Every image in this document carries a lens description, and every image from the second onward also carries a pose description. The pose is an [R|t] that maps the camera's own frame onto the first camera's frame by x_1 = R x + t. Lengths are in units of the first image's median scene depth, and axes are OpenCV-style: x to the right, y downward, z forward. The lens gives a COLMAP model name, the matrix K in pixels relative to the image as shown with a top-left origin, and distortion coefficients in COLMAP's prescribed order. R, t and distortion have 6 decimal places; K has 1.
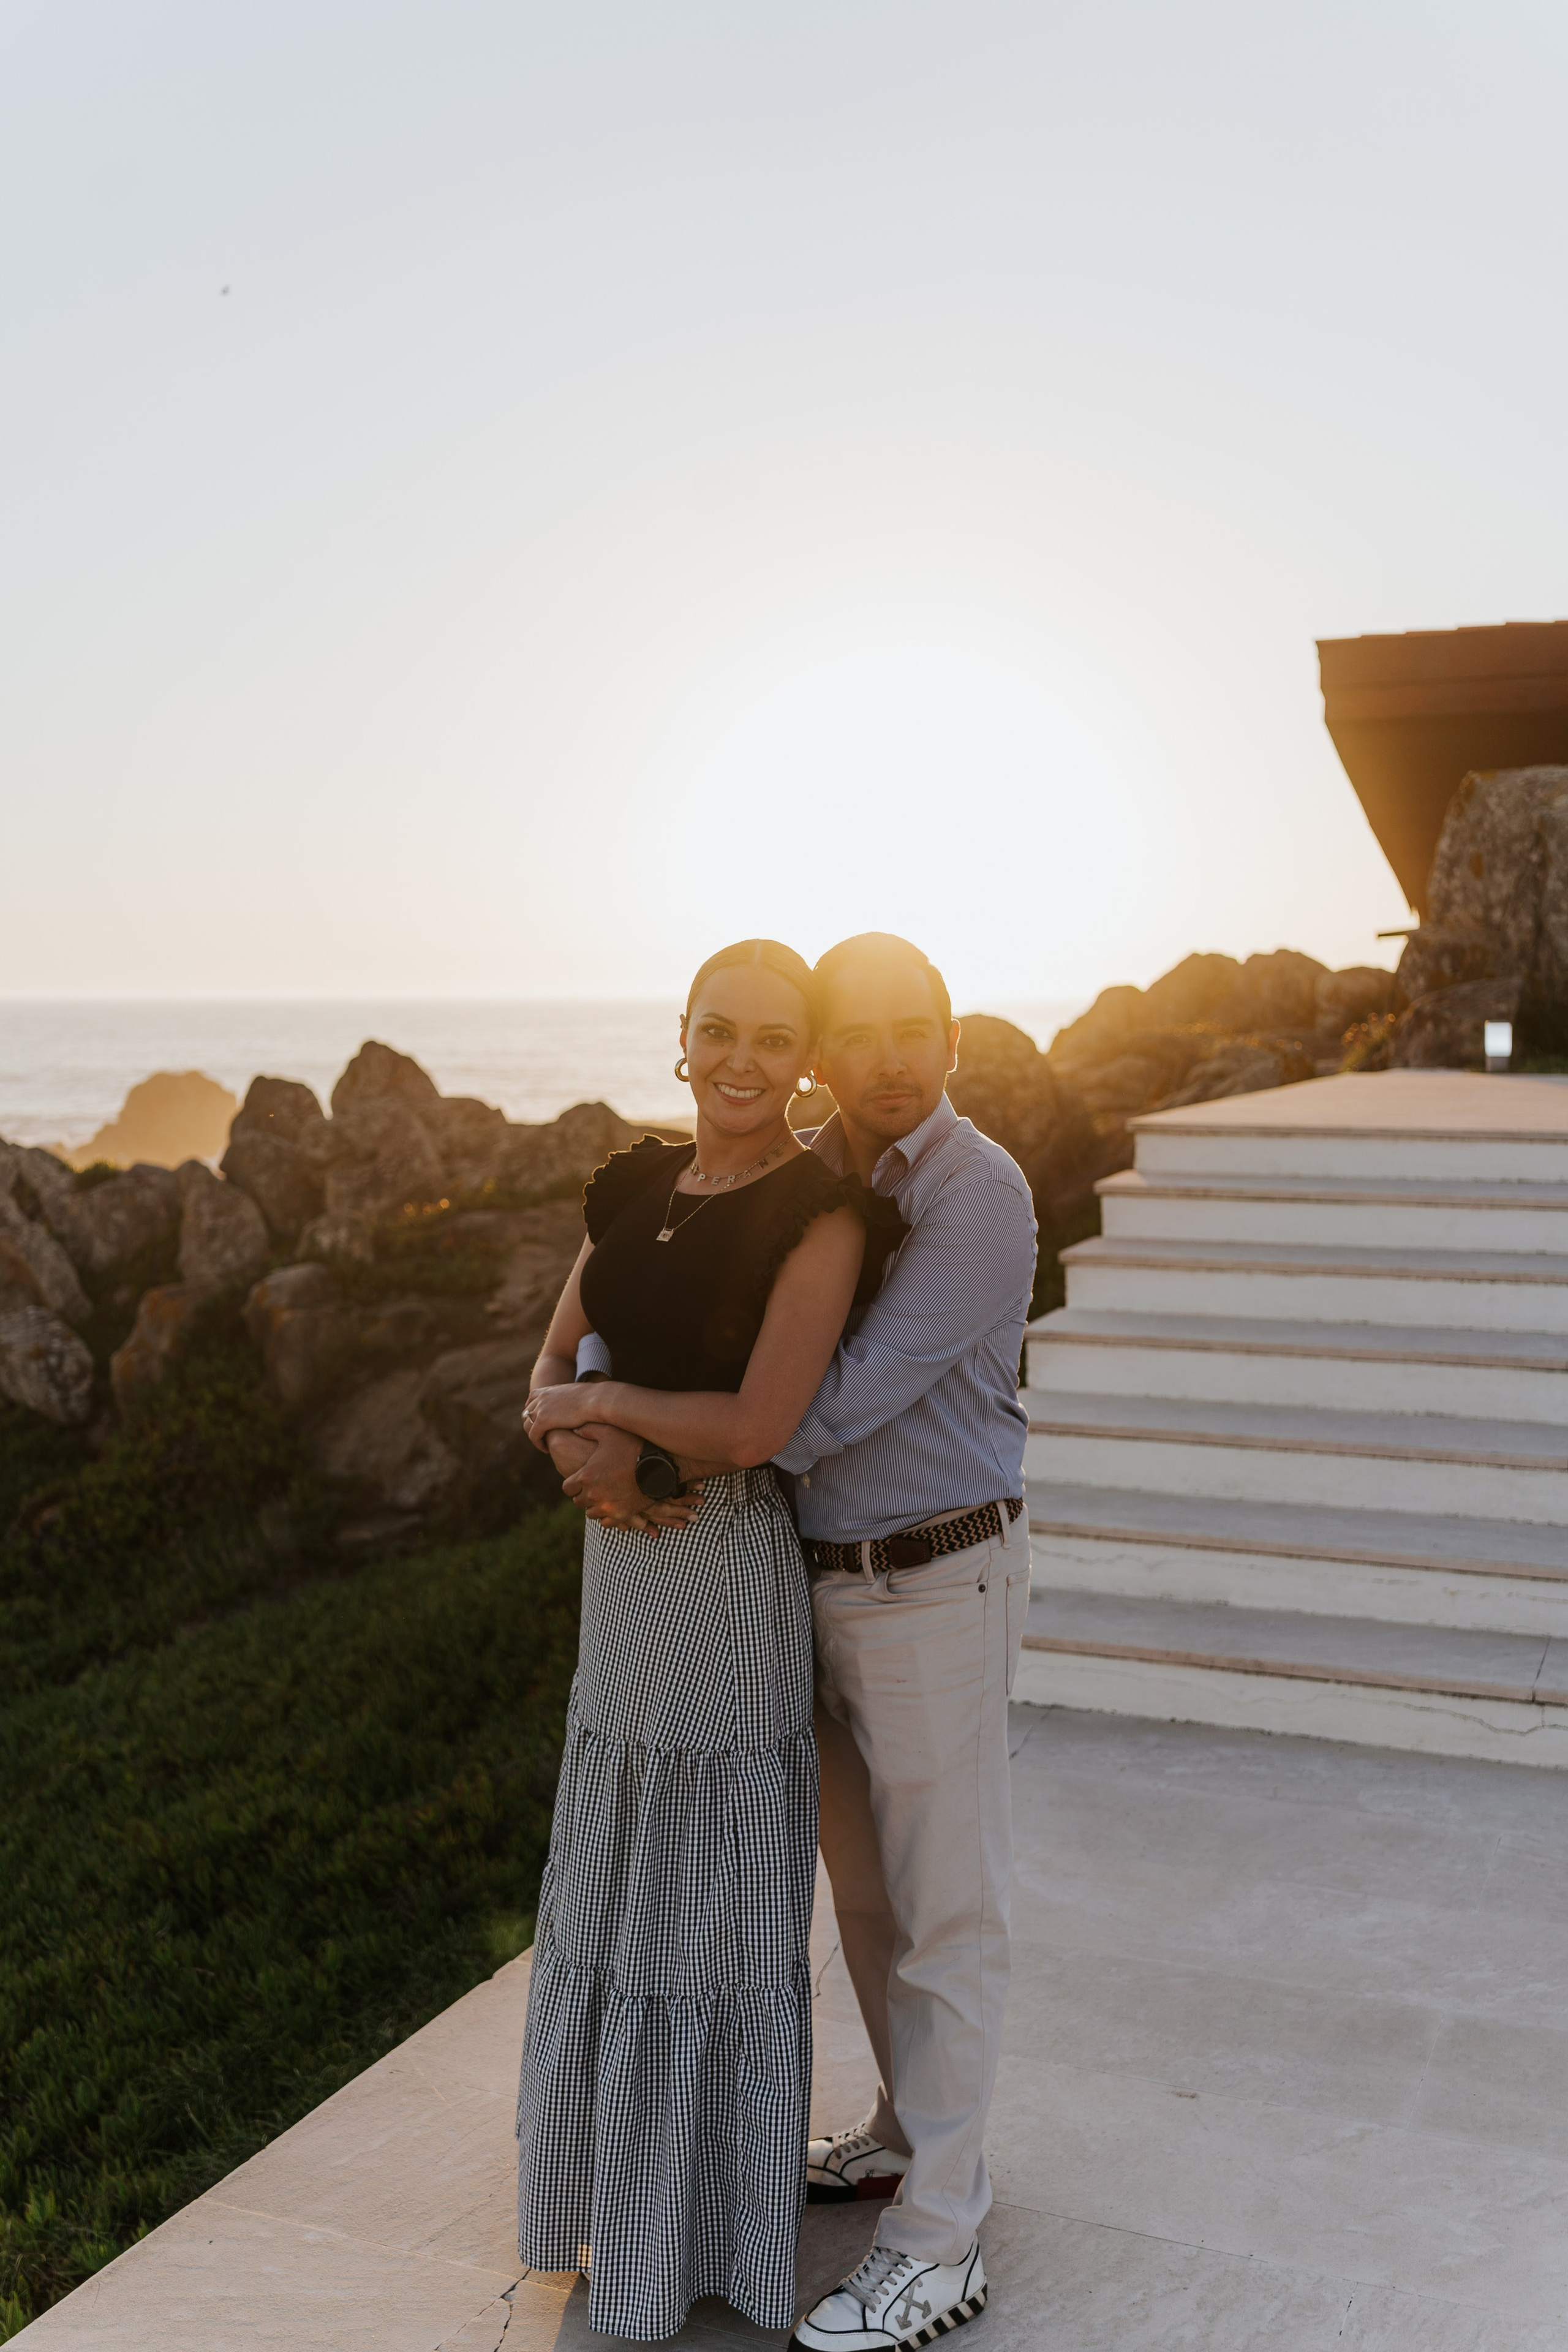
lens RADIAL K [[2348.1, 0, 777.2], [0, 2348.1, 1199.4], [0, 0, 1]] dist [0.010381, 0.000000]
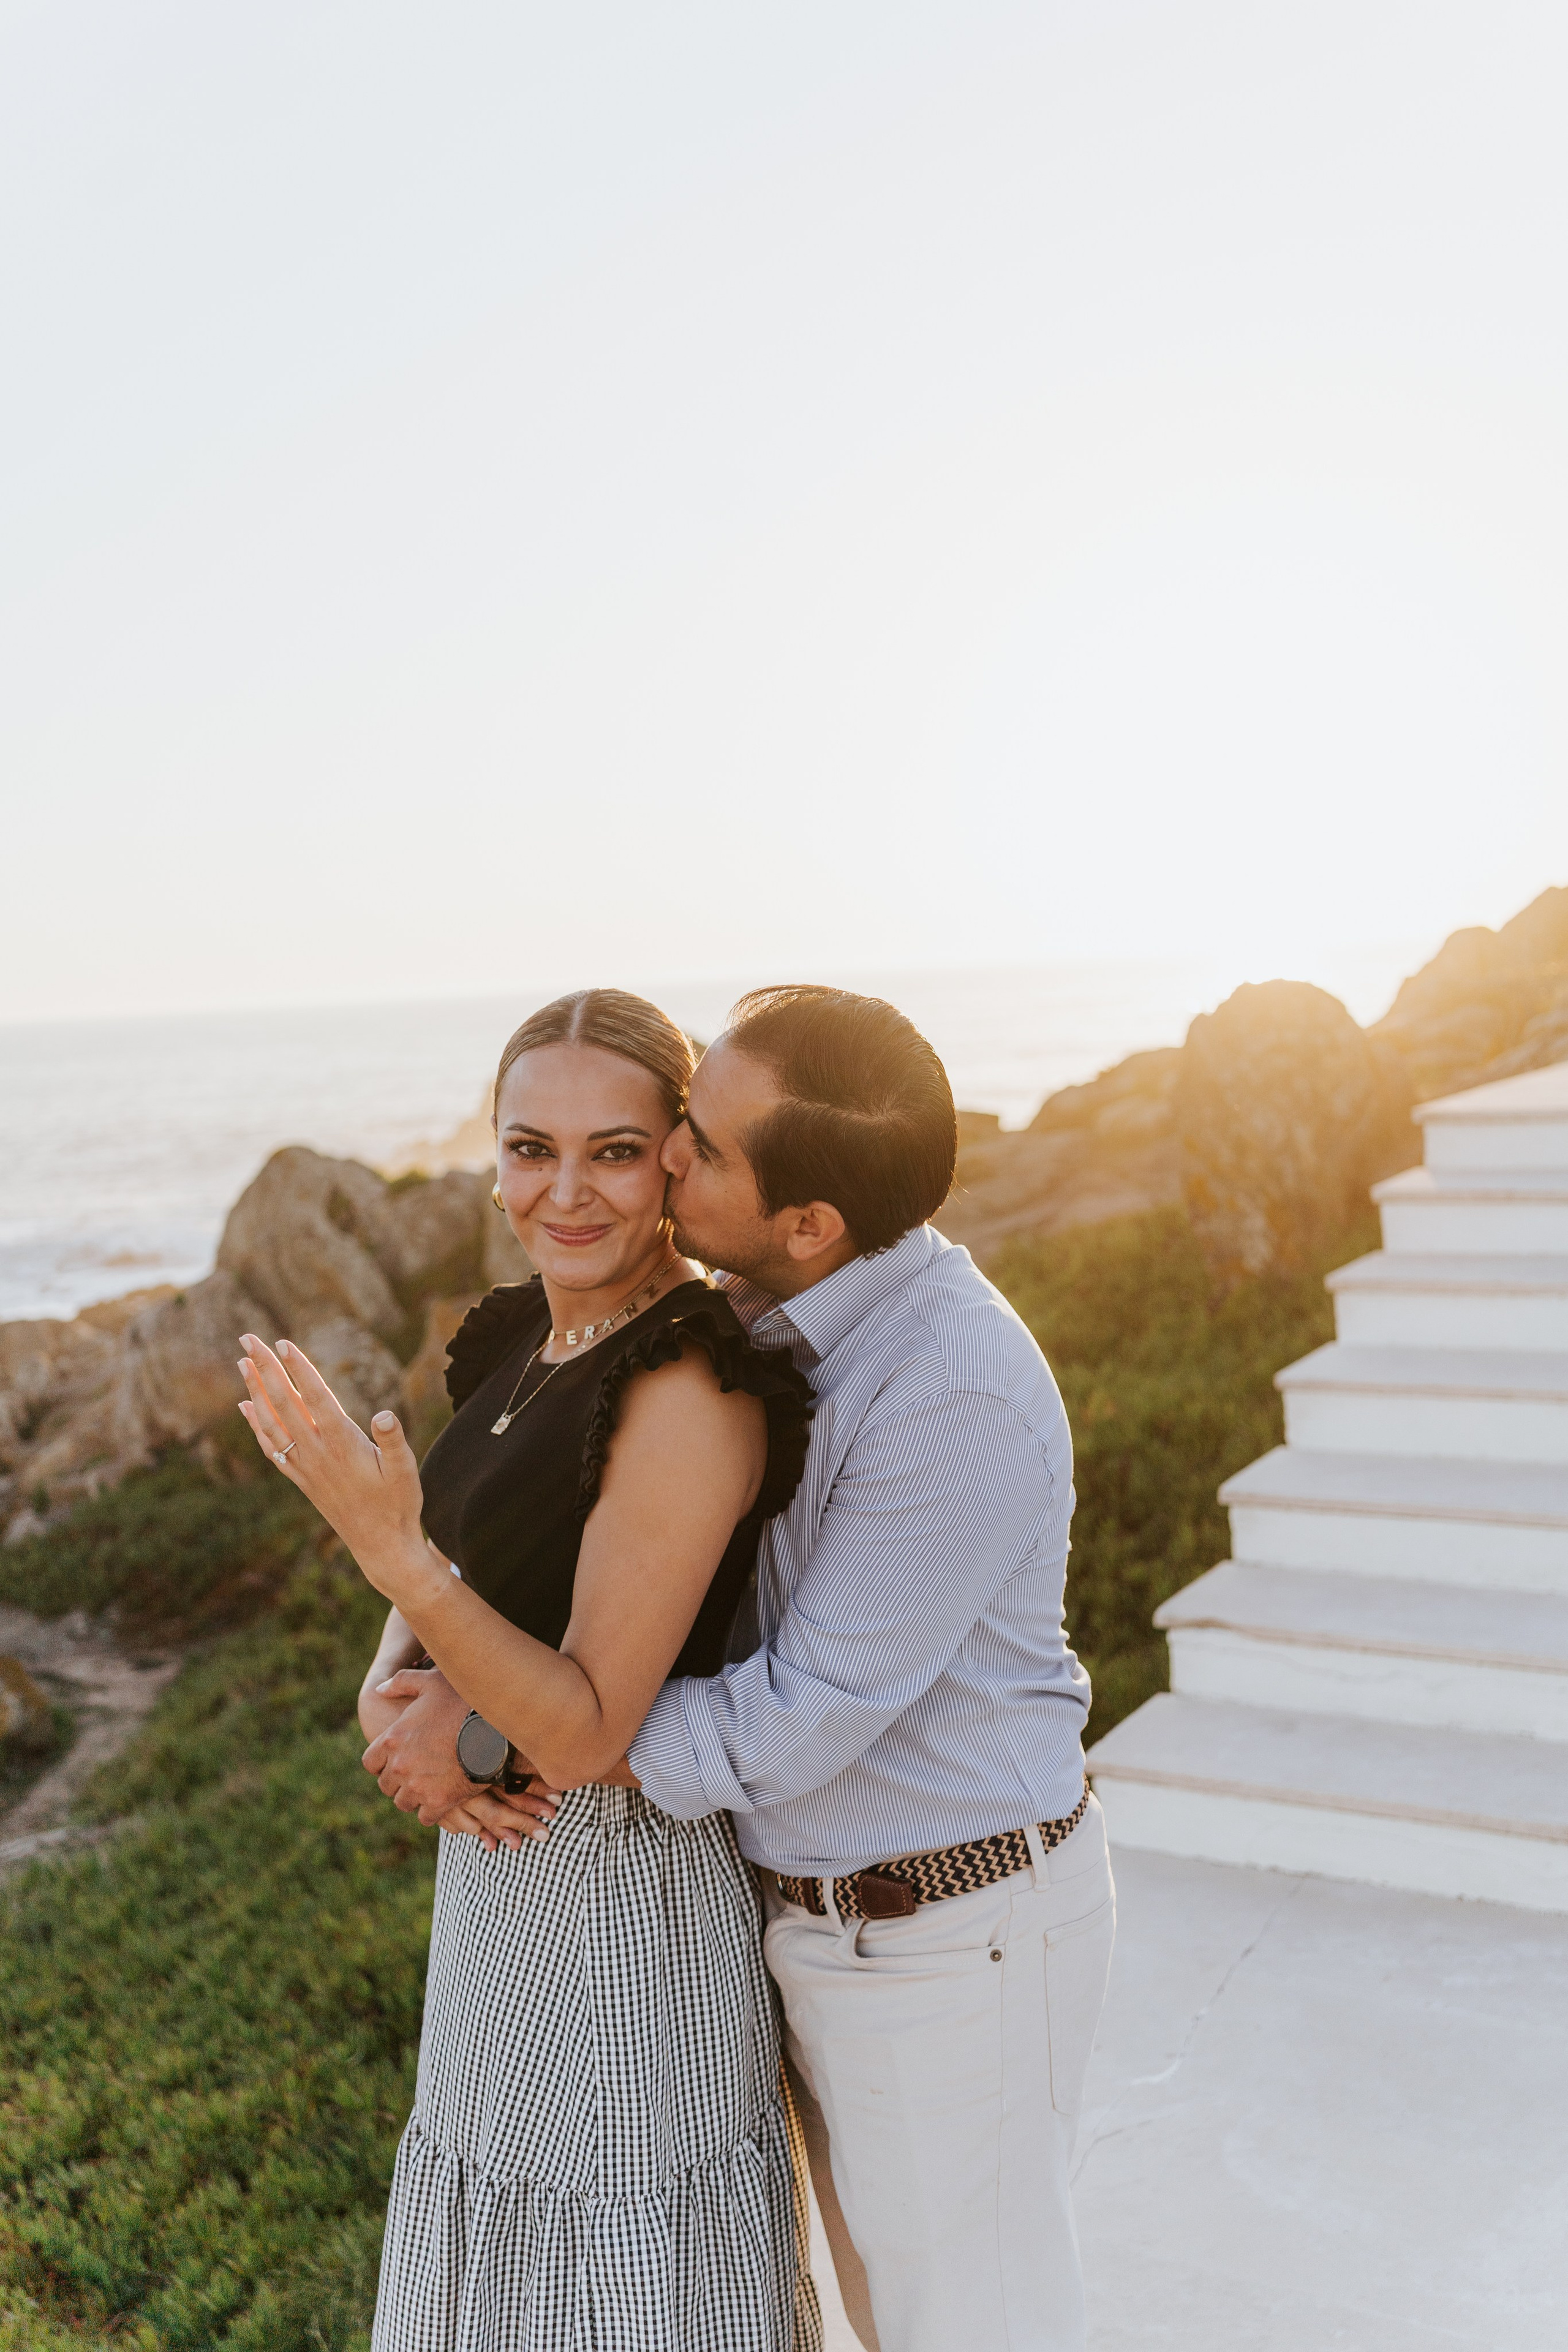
lens RADIAL K [[2348.1, 0, 759.6], [0, 2348.1, 1196.2], [0, 0, 1]] dist [0.010381, 0.000000]
pose [[0.986068, -0.044547, -0.160269, 0.047750], [0.046578, 0.998875, 0.008932, -0.019411], [0.159691, -0.016272, 0.987033, 0.123466]]
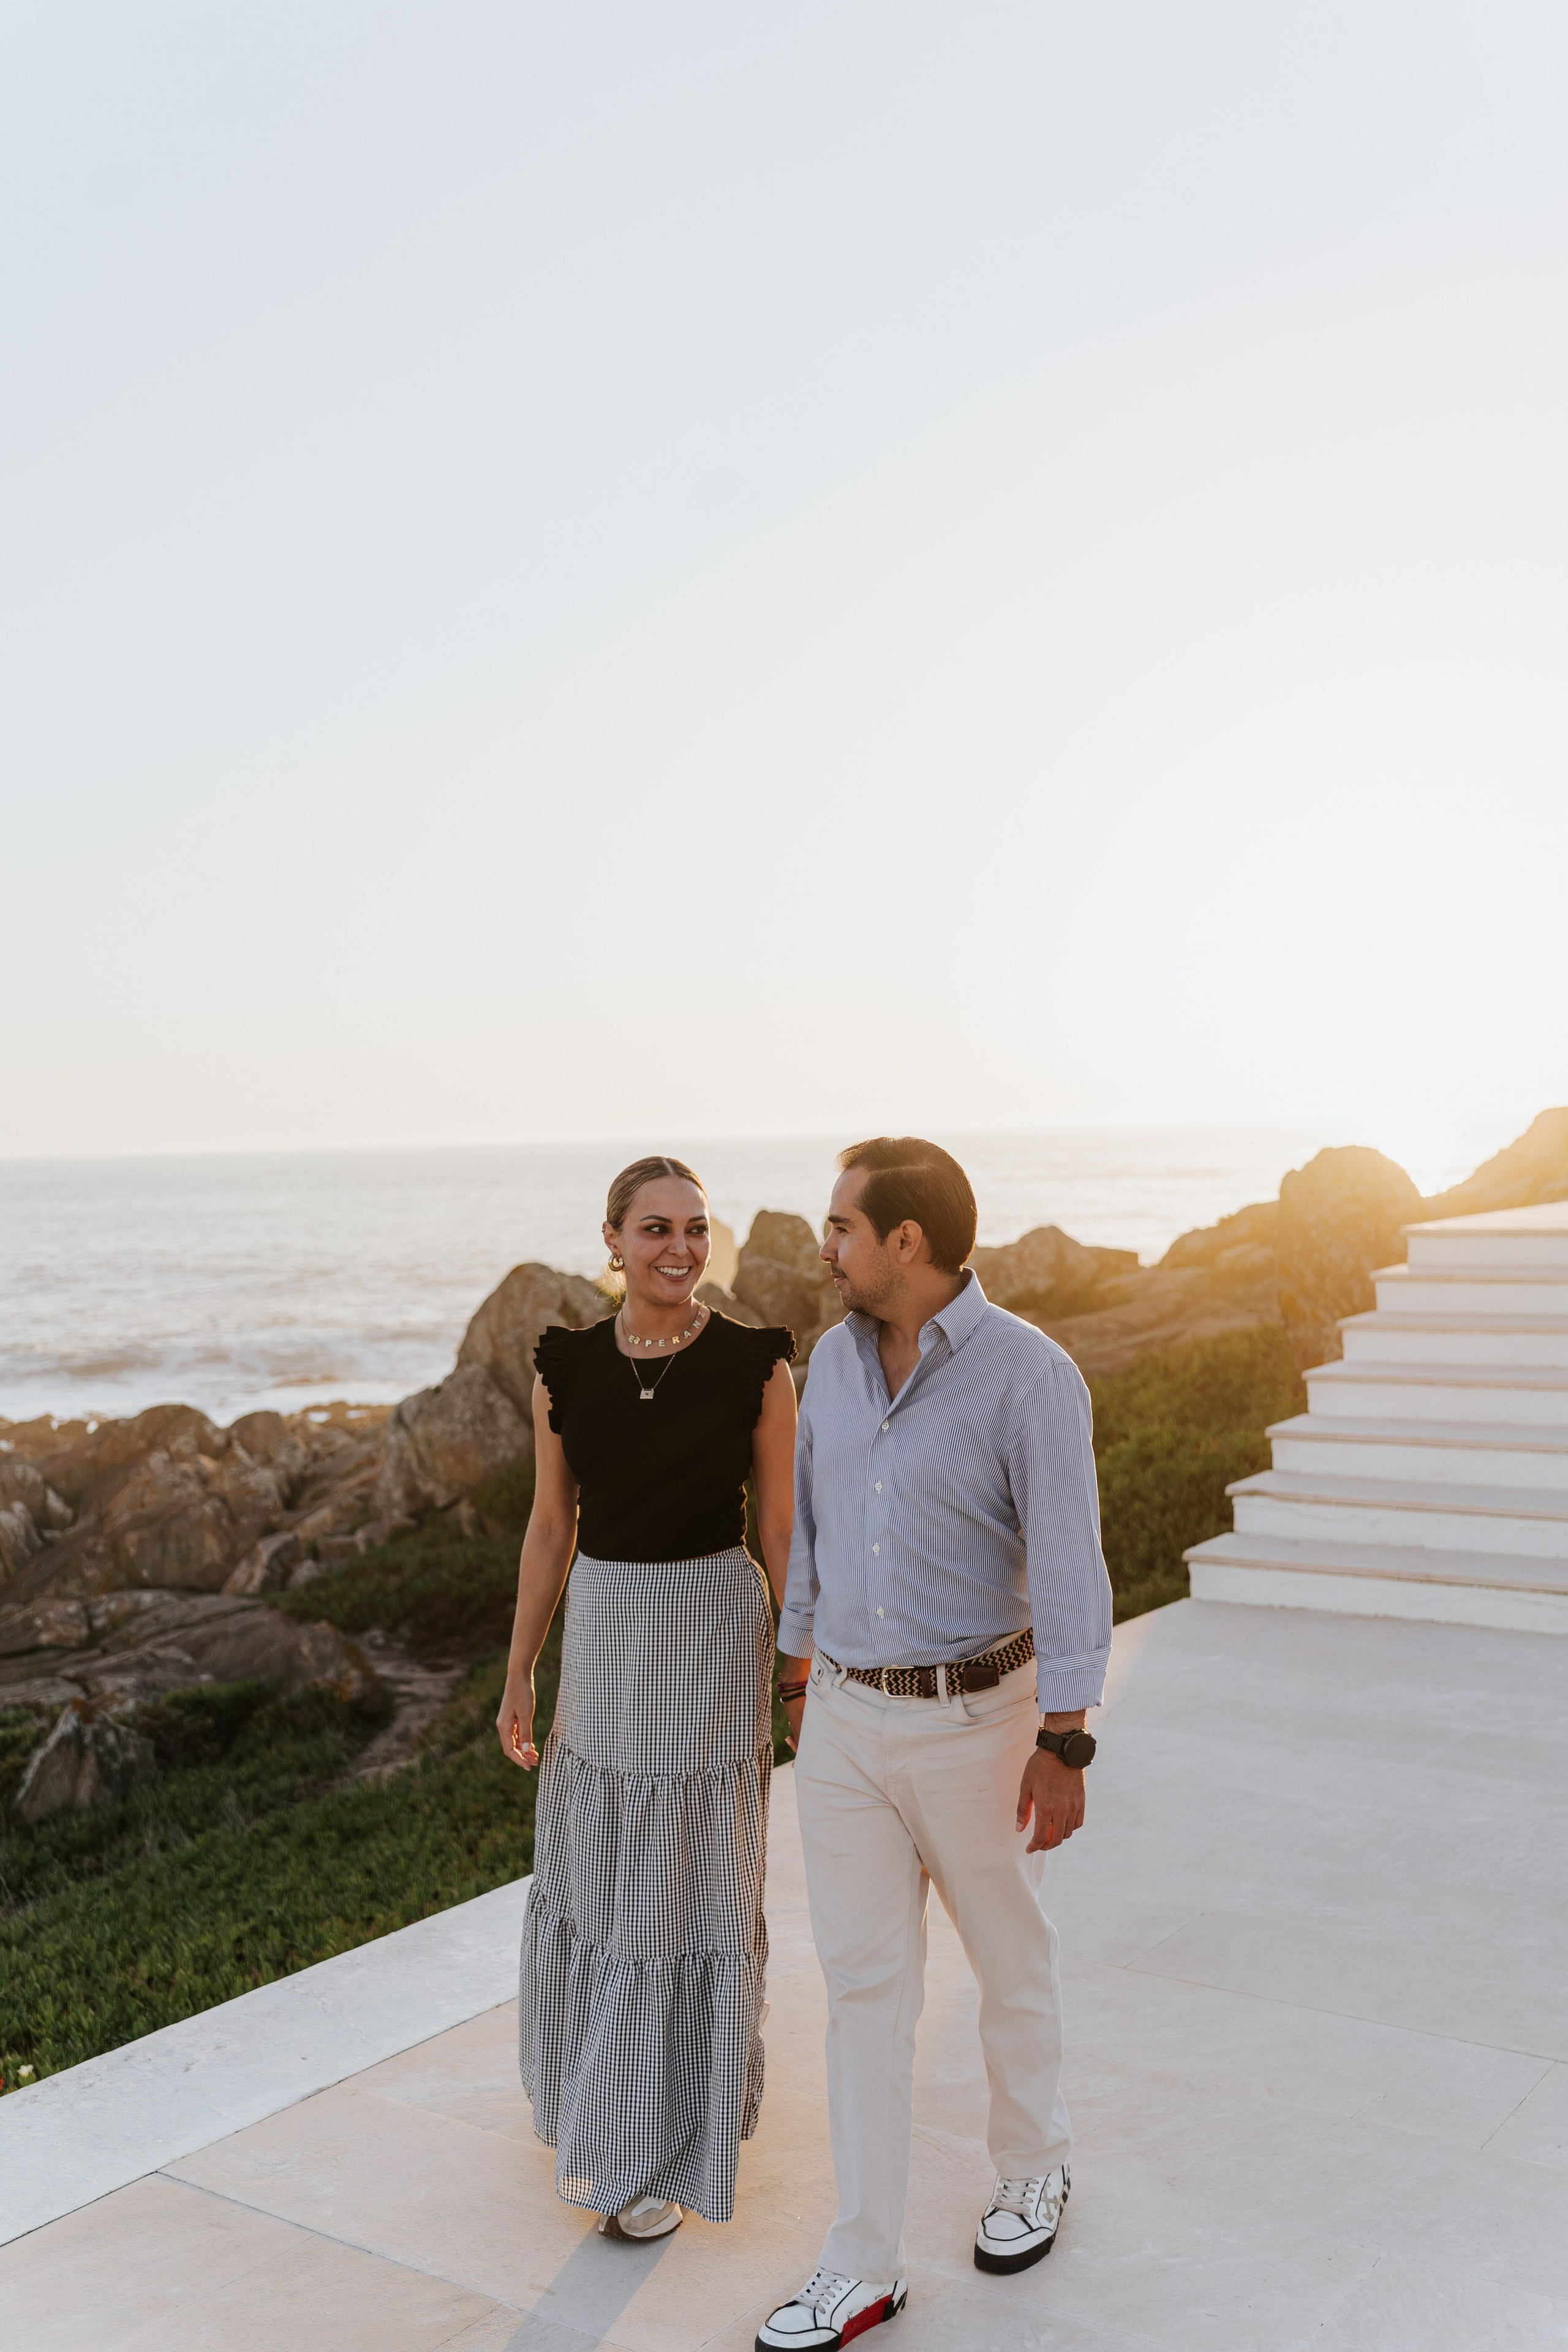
lens RADIAL K [[2348.1, 0, 749.1], [0, 2348.1, 1205.1], [0, 0, 1]] dist [0.010381, 0.000000]
pose [[0.976096, -0.023218, -0.216095, 0.068994], [0.011882, 0.998491, -0.053611, 0.020623], [0.217013, 0.049762, 0.974899, -0.385502]]
